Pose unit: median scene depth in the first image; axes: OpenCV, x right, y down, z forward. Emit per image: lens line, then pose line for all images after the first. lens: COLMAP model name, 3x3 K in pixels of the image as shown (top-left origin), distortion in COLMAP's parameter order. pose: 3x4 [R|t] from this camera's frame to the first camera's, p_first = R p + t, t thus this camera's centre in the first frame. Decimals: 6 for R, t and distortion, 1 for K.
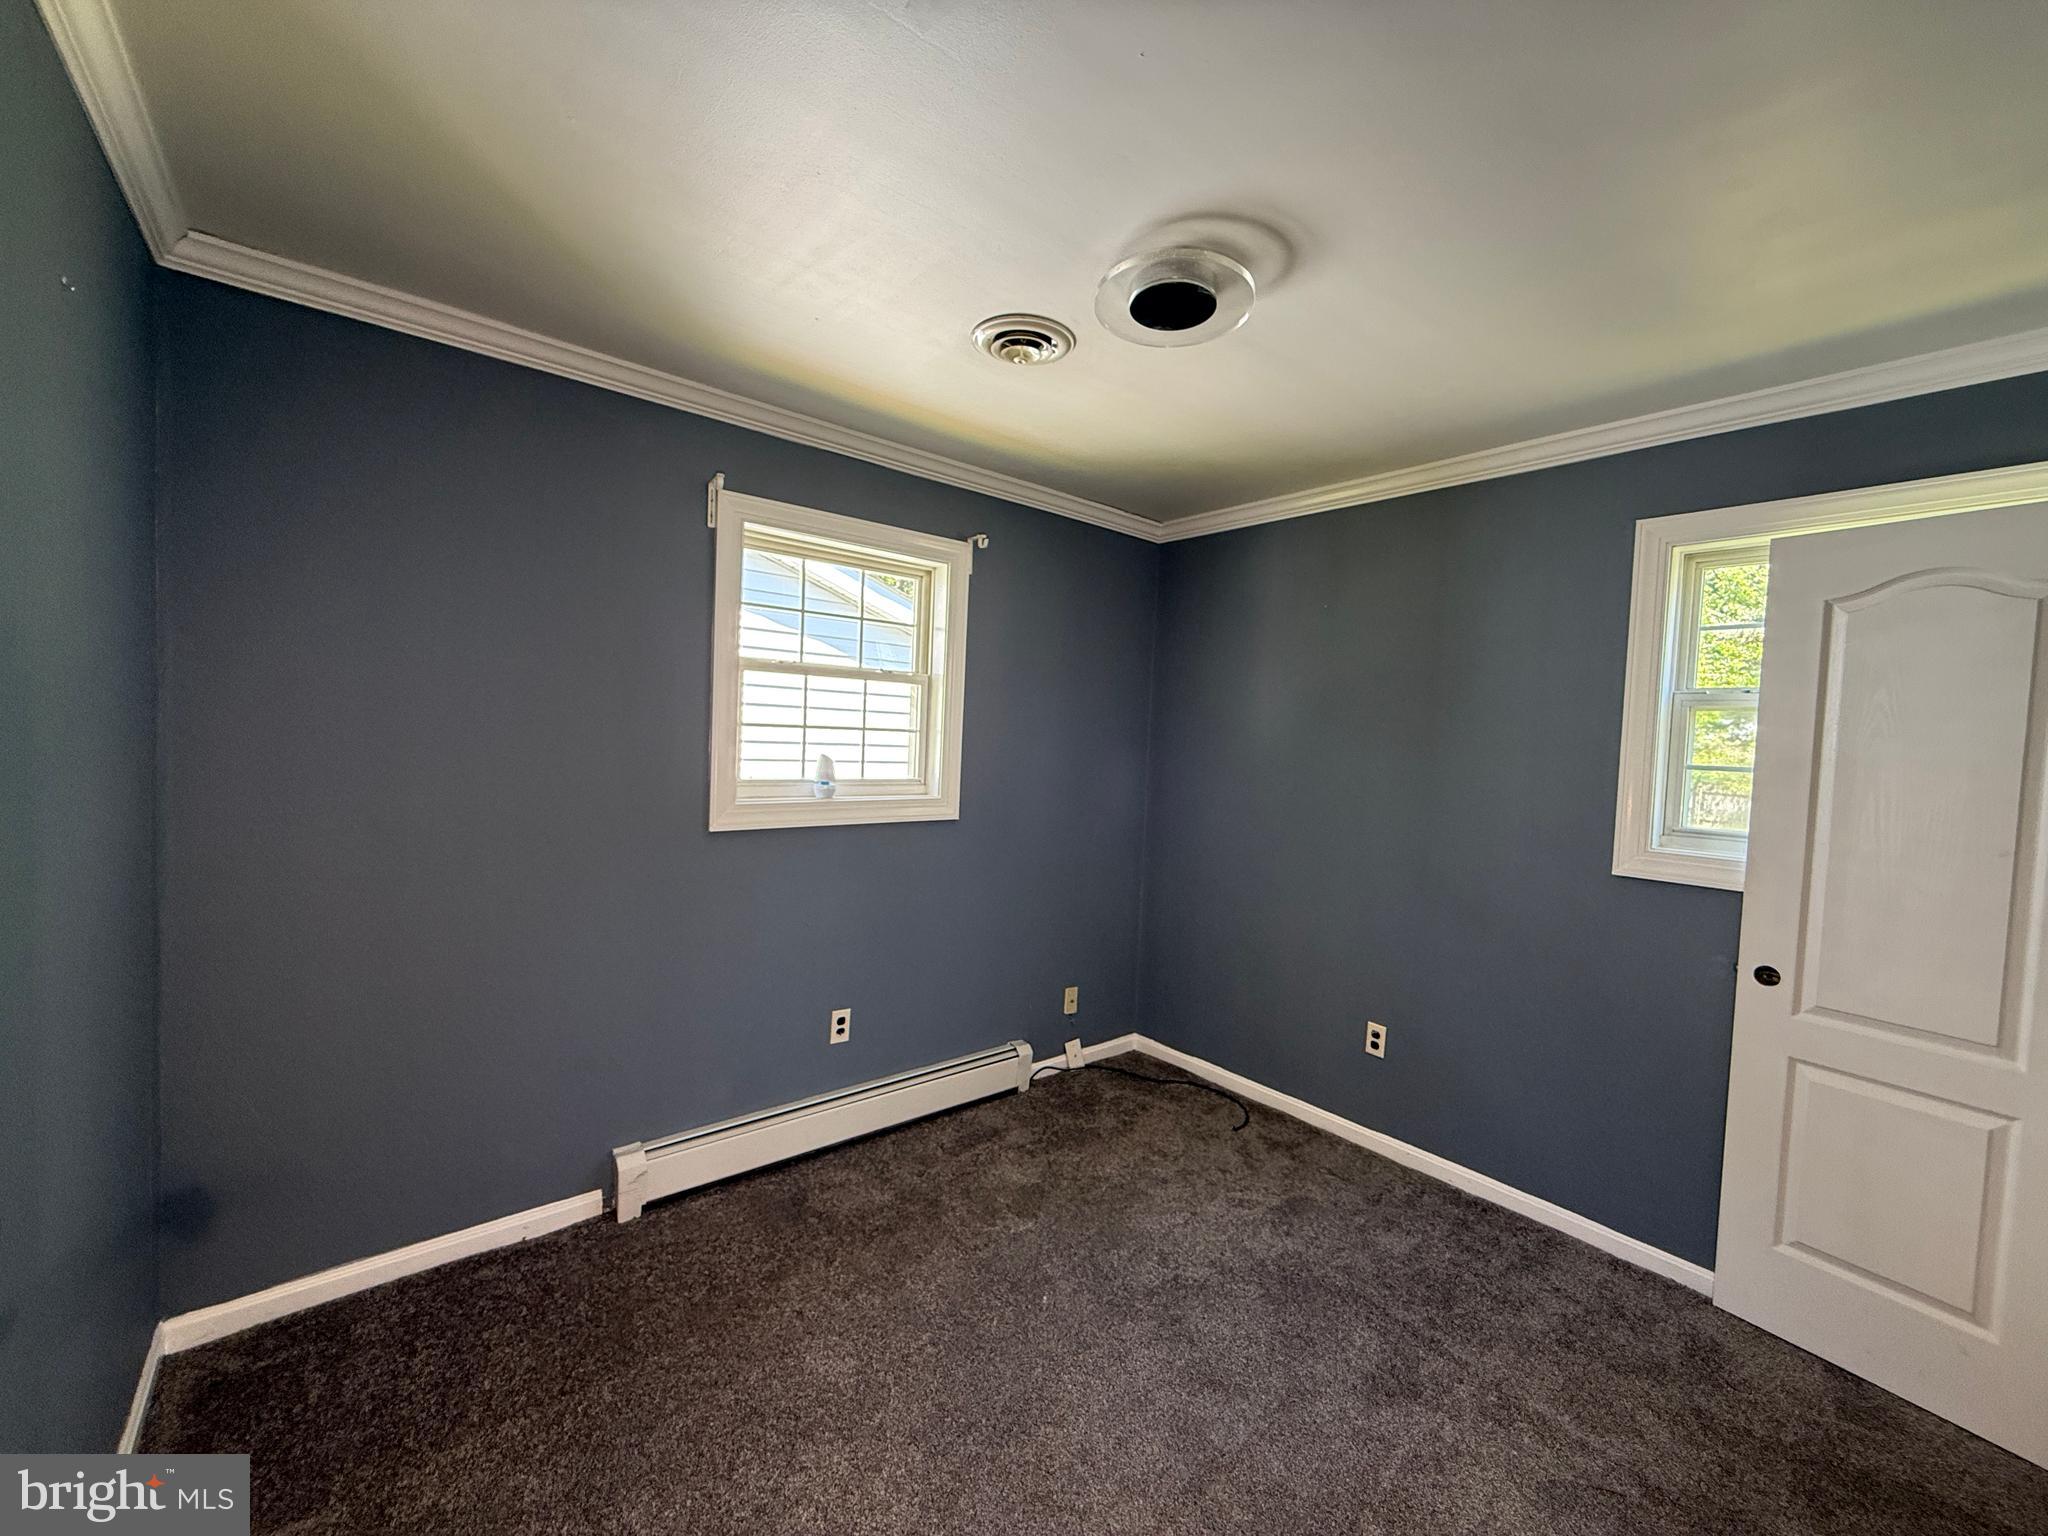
lens RADIAL K [[816.0, 0, 1021.2], [0, 816.0, 768.9], [0, 0, 1]] dist [0.000731, -0.000140]
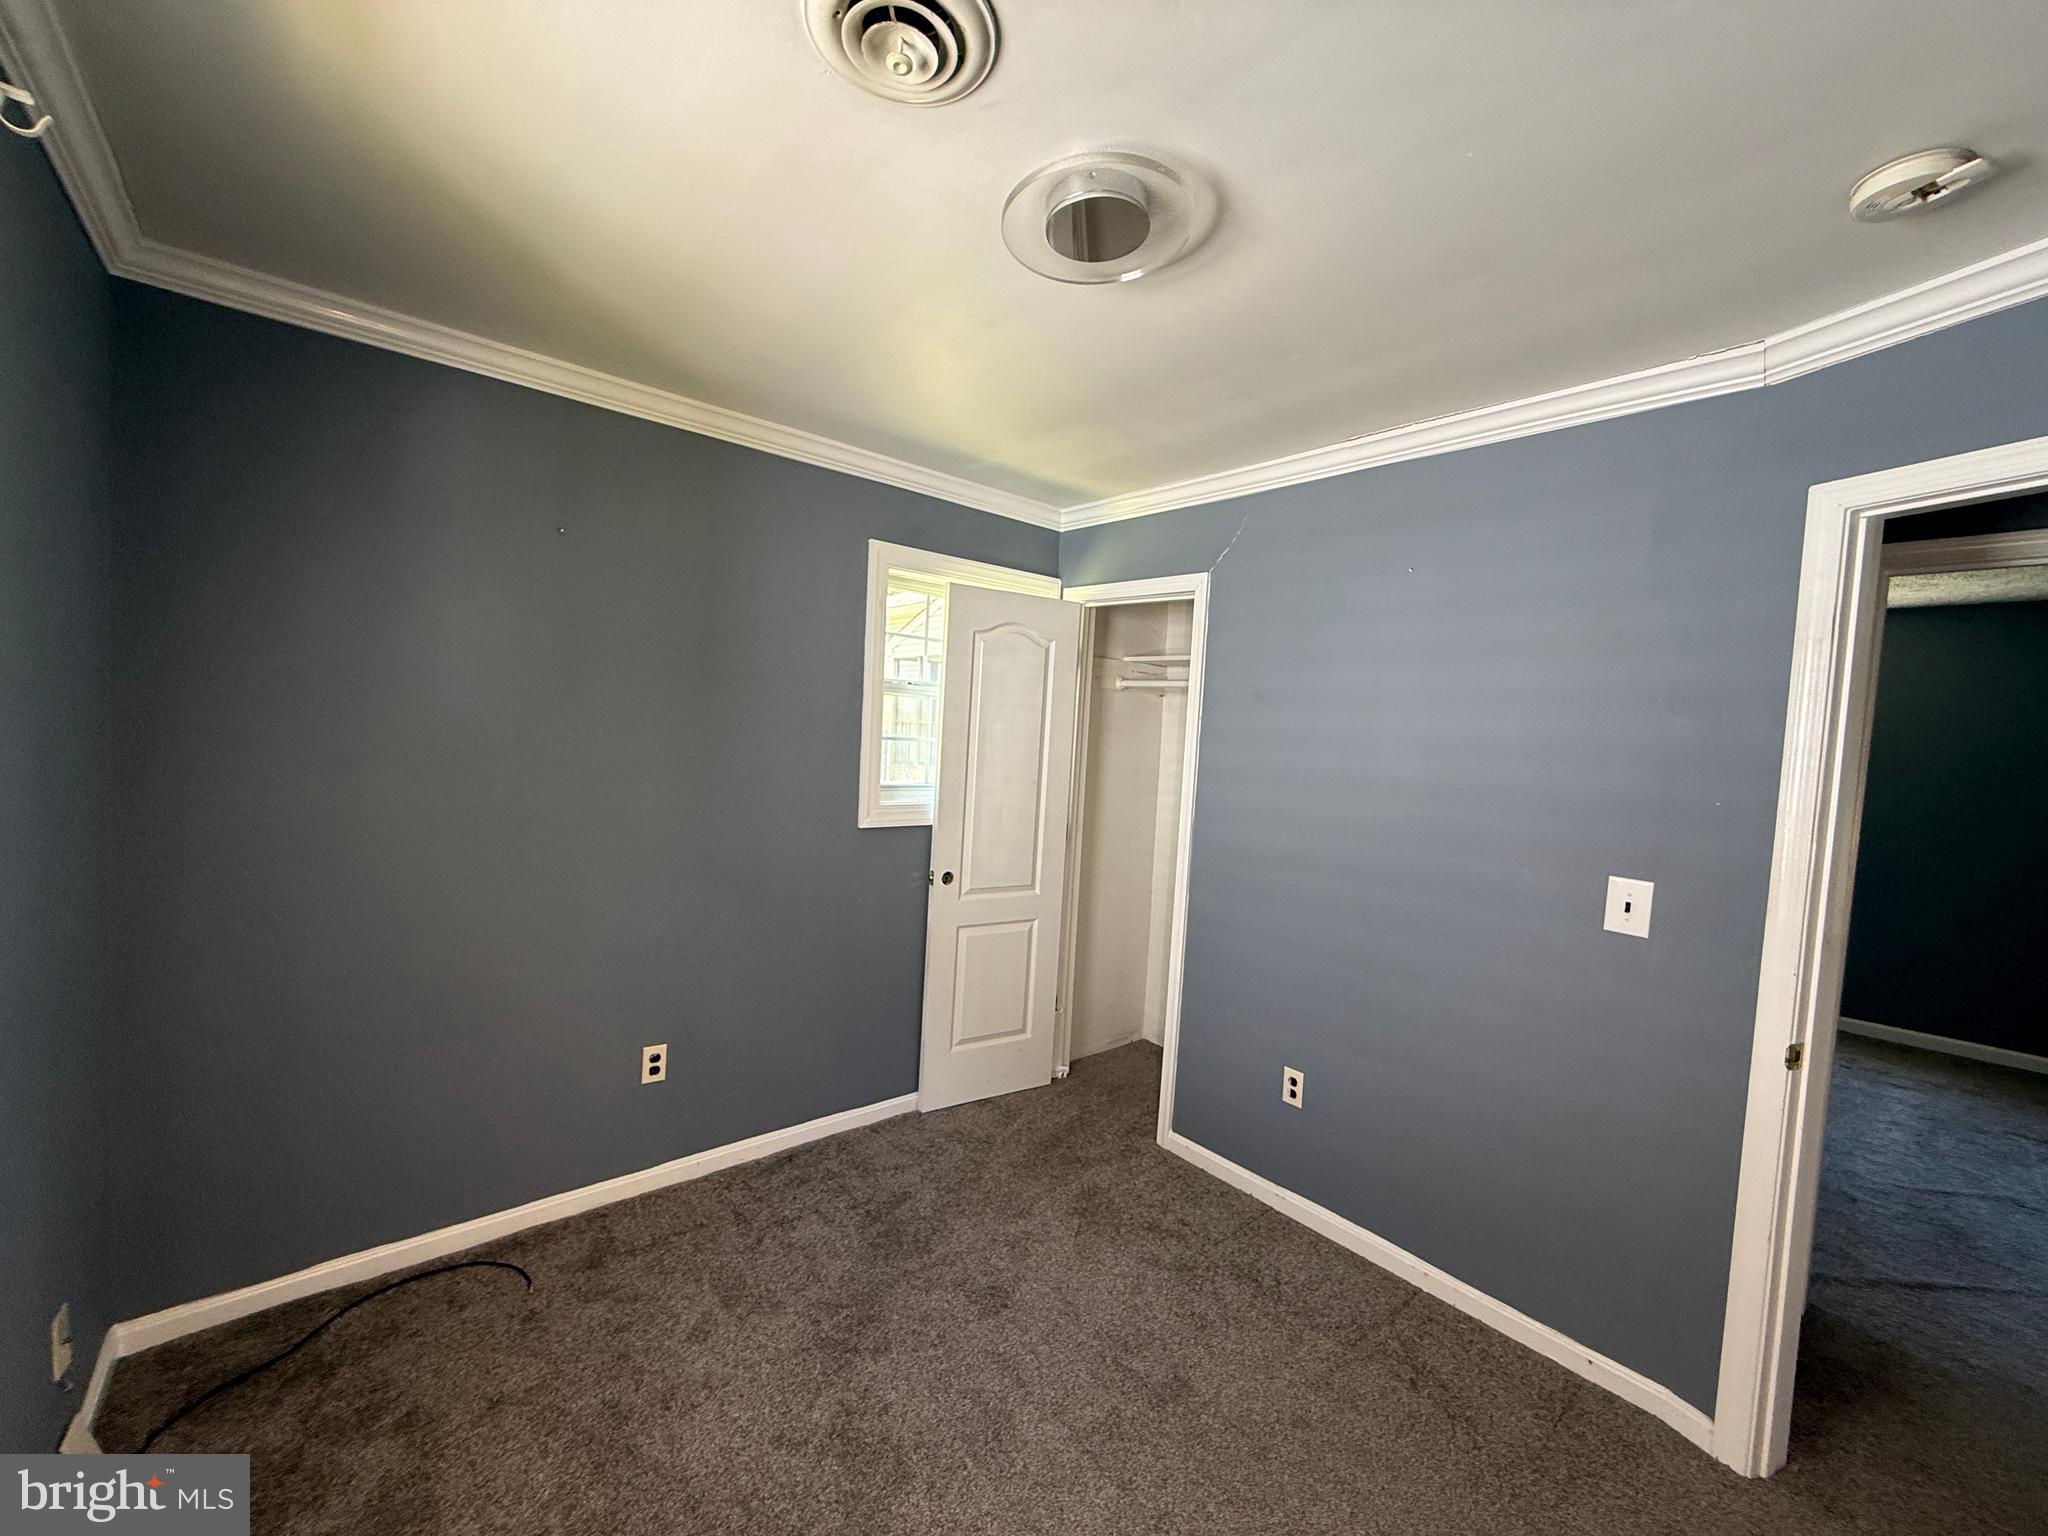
lens RADIAL K [[816.0, 0, 1021.2], [0, 816.0, 768.9], [0, 0, 1]] dist [0.000731, -0.000140]
pose [[-0.009540, -0.087906, 0.996083, -0.533035], [-0.013433, 0.996050, 0.087774, -0.075260], [-0.999864, -0.012543, -0.010683, 0.850224]]
